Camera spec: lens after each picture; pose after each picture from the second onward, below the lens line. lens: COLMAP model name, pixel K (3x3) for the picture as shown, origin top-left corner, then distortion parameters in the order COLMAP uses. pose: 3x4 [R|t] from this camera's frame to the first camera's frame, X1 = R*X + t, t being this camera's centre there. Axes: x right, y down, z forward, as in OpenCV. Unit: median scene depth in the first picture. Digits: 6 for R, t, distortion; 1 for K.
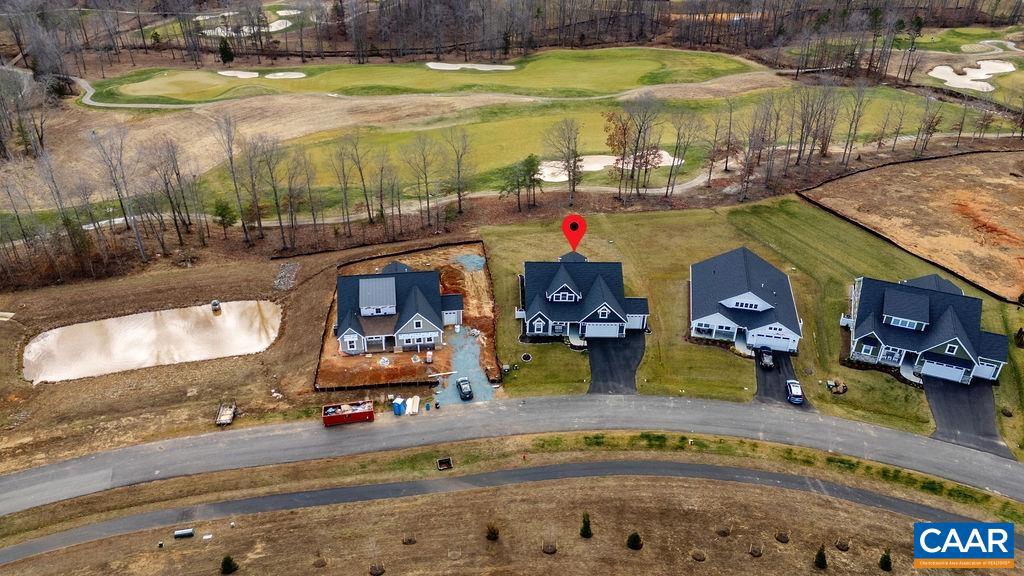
lens RADIAL K [[748.3, 0, 512.0], [0, 748.3, 288.0], [0, 0, 1]] dist [0.074253, -0.062741]
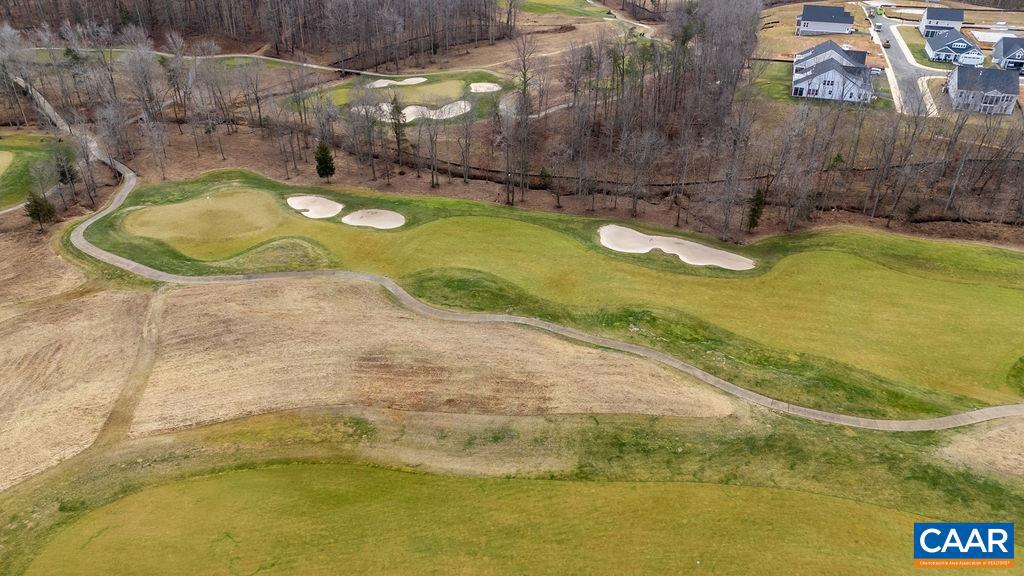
lens RADIAL K [[748.3, 0, 512.0], [0, 748.3, 288.0], [0, 0, 1]] dist [0.074253, -0.062741]
pose [[0.904006, 0.215485, -0.369242, 0.061380], [-0.218728, 0.975207, 0.033612, -0.309035], [0.367330, 0.050378, 0.928725, 0.518771]]
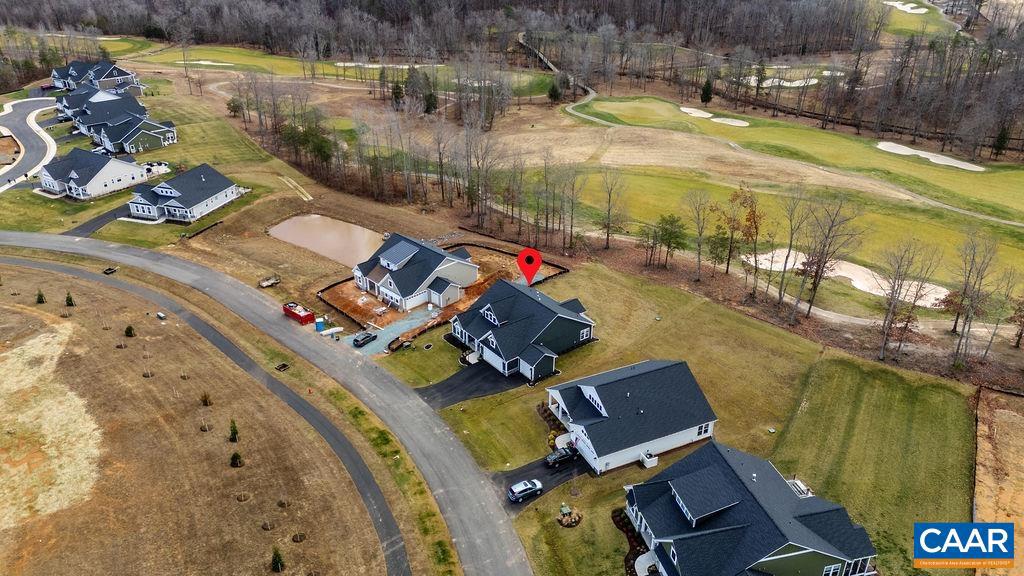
lens RADIAL K [[748.3, 0, 512.0], [0, 748.3, 288.0], [0, 0, 1]] dist [0.074253, -0.062741]
pose [[0.595285, 0.359679, -0.718517, 0.403907], [-0.410904, 0.904716, 0.112456, -0.075810], [0.690502, 0.228298, 0.686357, 0.144747]]
